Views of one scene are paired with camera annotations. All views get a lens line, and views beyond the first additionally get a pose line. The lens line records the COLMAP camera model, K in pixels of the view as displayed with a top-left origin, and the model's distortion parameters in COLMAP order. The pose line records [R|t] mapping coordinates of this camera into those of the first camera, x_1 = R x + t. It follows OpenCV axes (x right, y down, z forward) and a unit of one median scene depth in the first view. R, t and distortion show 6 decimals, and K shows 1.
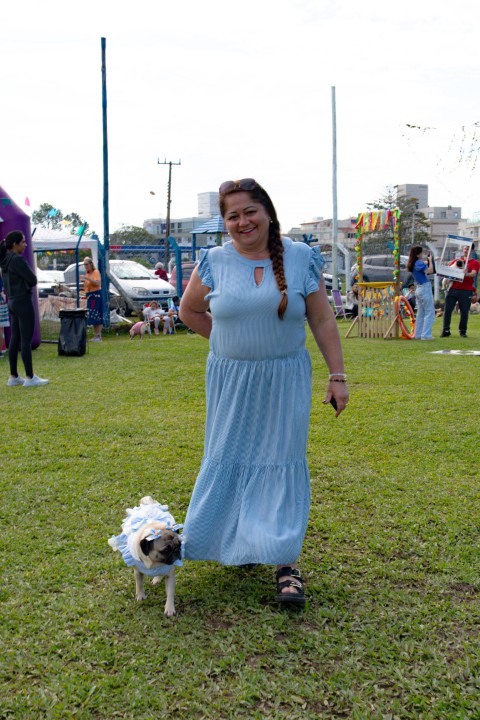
lens RADIAL K [[773.1, 0, 204.2], [0, 773.1, 360.9], [0, 0, 1]] dist [-0.125065, 0.193393]
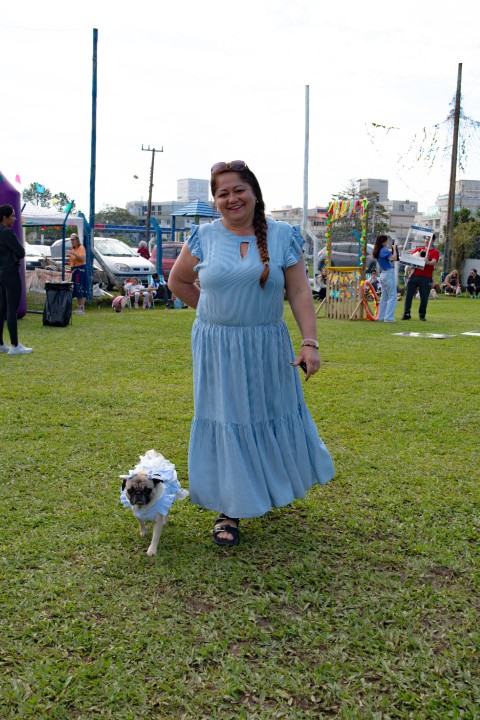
lens RADIAL K [[697.4, 0, 214.0], [0, 697.4, 321.3], [0, 0, 1]] dist [-0.090942, 0.088175]
pose [[0.997913, 0.032917, 0.055547, -0.008546], [-0.031929, 0.999317, -0.018585, -0.002433], [-0.056121, 0.016772, 0.998283, 0.039467]]
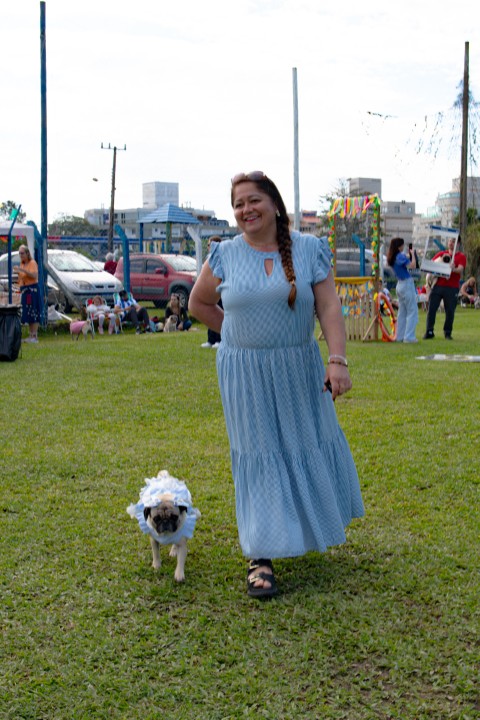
lens RADIAL K [[727.2, 0, 228.1], [0, 727.2, 336.9], [0, 0, 1]] dist [-0.086506, 0.078236]
pose [[0.992613, 0.001993, 0.121303, -0.020659], [0.000378, 0.999809, -0.019517, -0.016883], [-0.121319, 0.019419, 0.992424, 0.180941]]
